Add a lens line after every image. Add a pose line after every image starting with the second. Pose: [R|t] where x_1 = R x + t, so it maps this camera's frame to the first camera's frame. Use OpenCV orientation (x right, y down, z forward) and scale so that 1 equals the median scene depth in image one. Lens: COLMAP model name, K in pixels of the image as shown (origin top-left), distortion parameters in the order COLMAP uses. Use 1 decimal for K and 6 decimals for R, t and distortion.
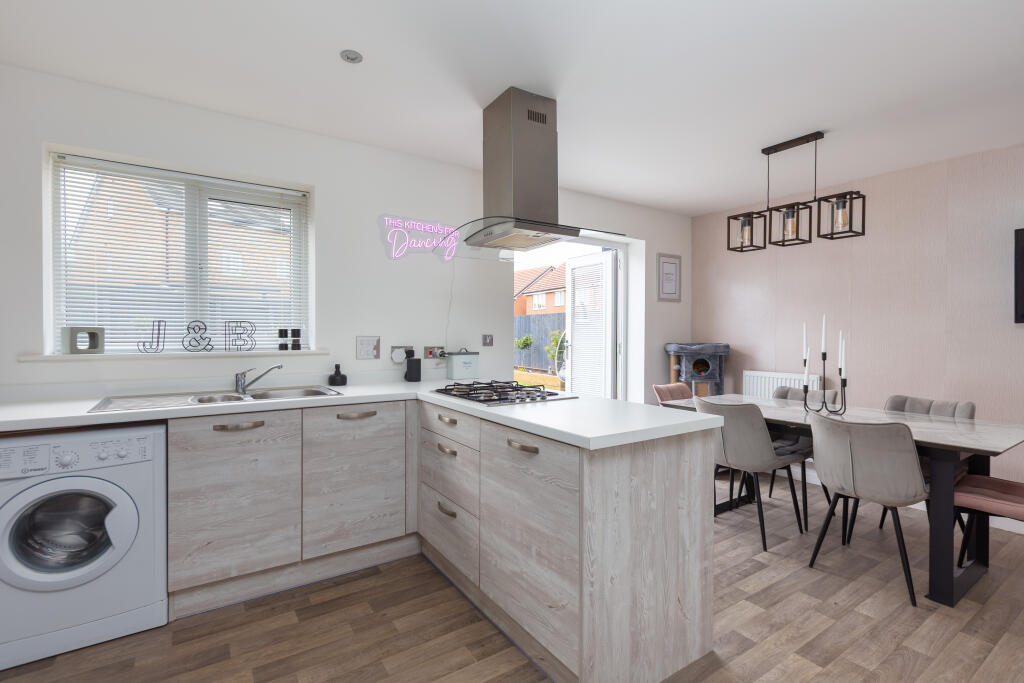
lens RADIAL K [[467.9, 0, 491.2], [0, 467.9, 342.0], [0, 0, 1]] dist [0.000878, -0.000510]
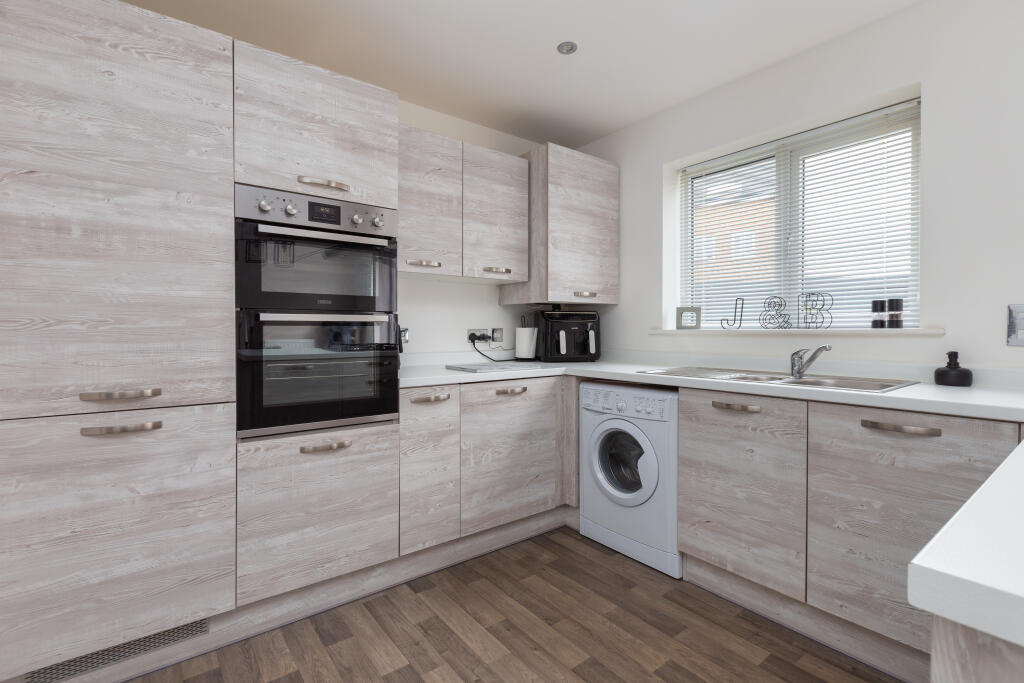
lens RADIAL K [[467.9, 0, 502.2], [0, 467.9, 335.4], [0, 0, 1]] dist [0.000878, -0.000510]
pose [[0.092769, 0.010006, -0.995637, 0.251599], [-0.015789, 0.999839, 0.008577, 0.033137], [0.995562, 0.014924, 0.092912, 0.377601]]
